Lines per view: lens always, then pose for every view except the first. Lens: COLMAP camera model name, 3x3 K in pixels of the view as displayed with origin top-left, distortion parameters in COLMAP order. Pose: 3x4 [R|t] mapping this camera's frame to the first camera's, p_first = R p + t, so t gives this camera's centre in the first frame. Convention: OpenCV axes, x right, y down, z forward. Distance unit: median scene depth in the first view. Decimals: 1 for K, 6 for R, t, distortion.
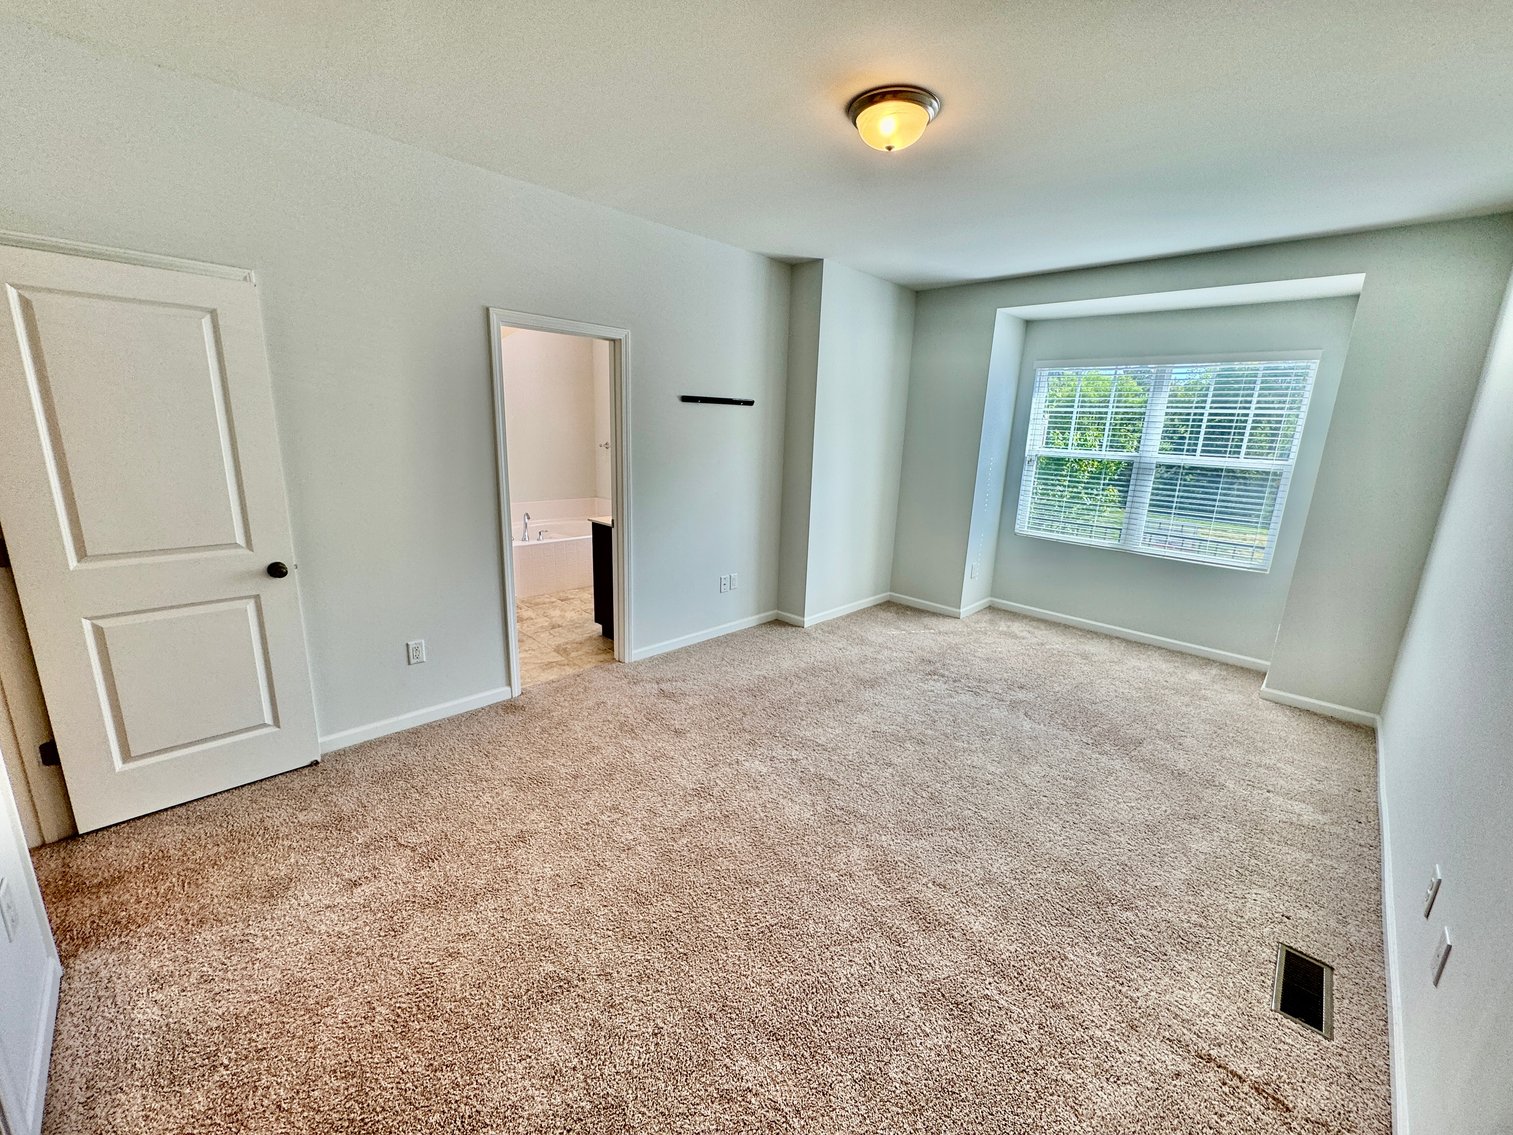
lens RADIAL K [[607.4, 0, 755.0], [0, 607.4, 565.1], [0, 0, 1]] dist [-0.003707, 0.000411]
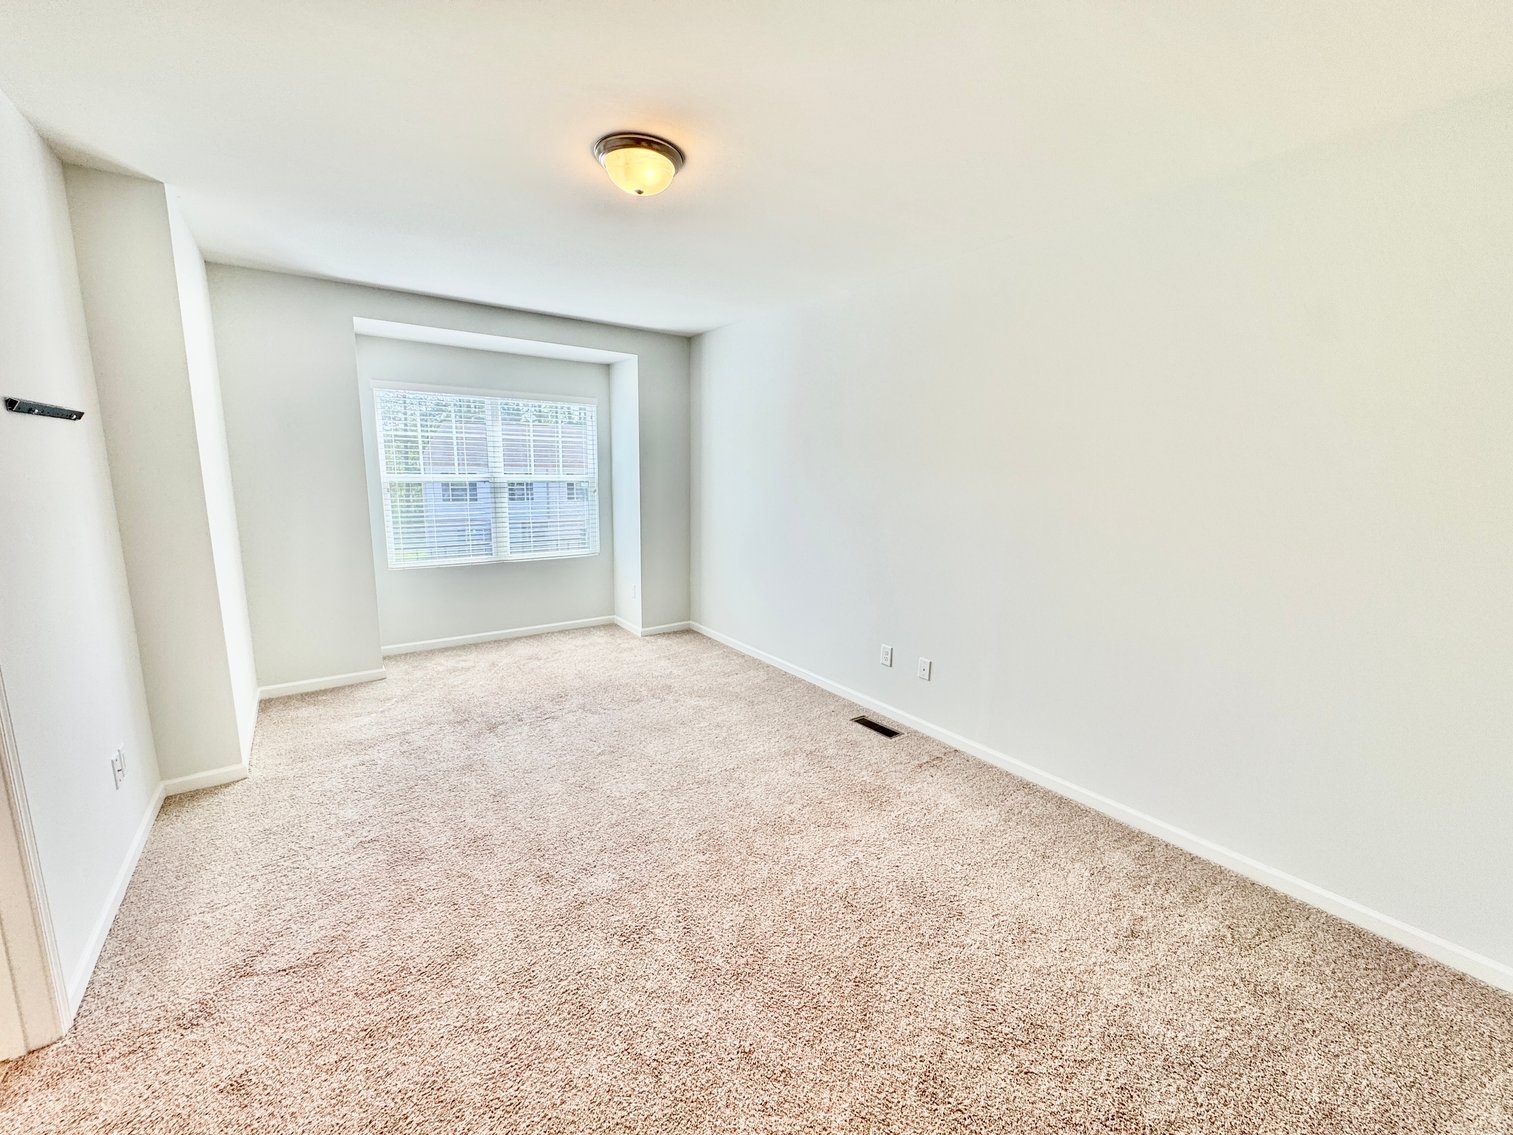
lens RADIAL K [[607.4, 0, 755.0], [0, 607.4, 565.1], [0, 0, 1]] dist [-0.003707, 0.000411]
pose [[0.155275, -0.193831, 0.968669, -0.420646], [0.213580, 0.963957, 0.158652, -0.099954], [-0.964507, 0.182253, 0.191077, 0.357920]]
